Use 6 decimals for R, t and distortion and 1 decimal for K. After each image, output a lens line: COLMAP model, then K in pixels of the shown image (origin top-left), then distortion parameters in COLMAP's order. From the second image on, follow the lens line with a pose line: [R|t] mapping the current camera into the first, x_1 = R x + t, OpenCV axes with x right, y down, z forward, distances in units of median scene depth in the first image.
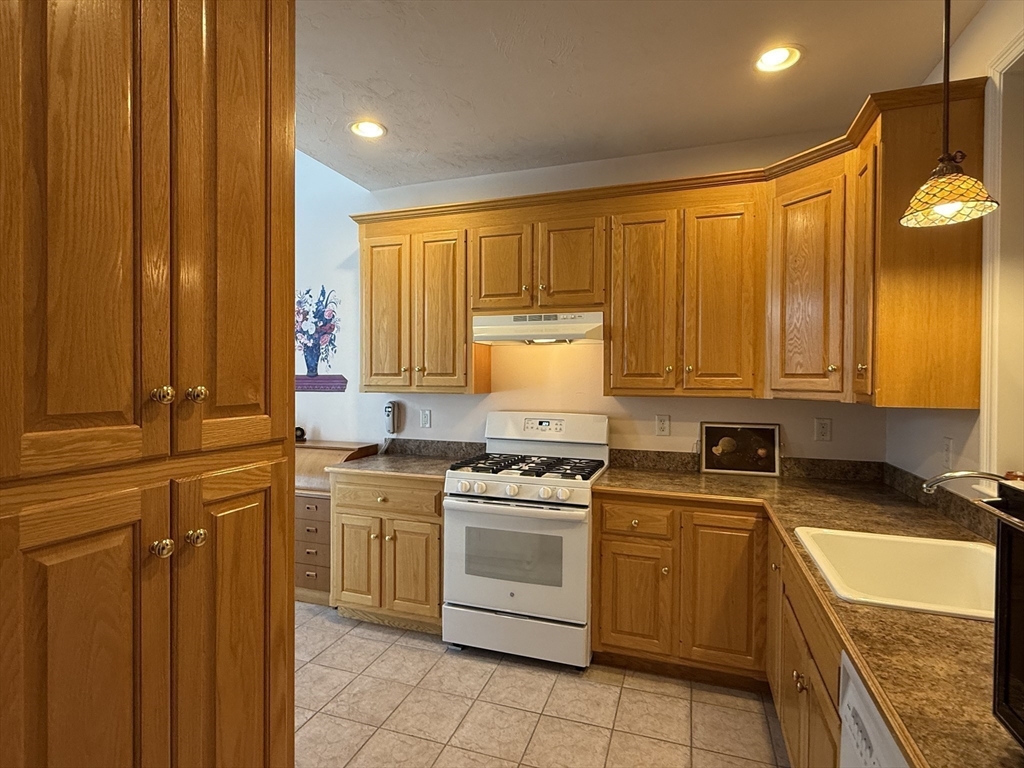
lens RADIAL K [[524.5, 0, 512.0], [0, 524.5, 384.0], [0, 0, 1]] dist [0.003354, 0.000410]
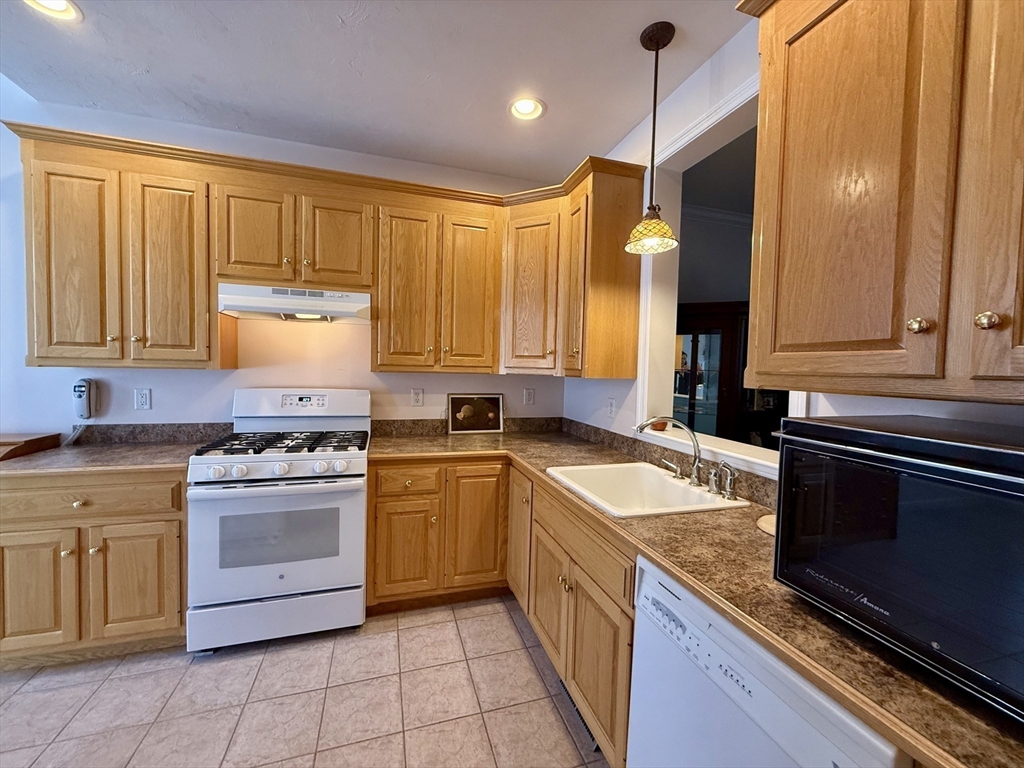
lens RADIAL K [[405.8, 0, 509.8], [0, 405.8, 382.4], [0, 0, 1]] dist [0.000479, 0.000575]
pose [[0.808054, -0.009002, 0.589040, -0.093175], [-0.010402, 0.999509, 0.029546, 0.017641], [-0.589017, -0.030002, 0.807564, 0.155669]]
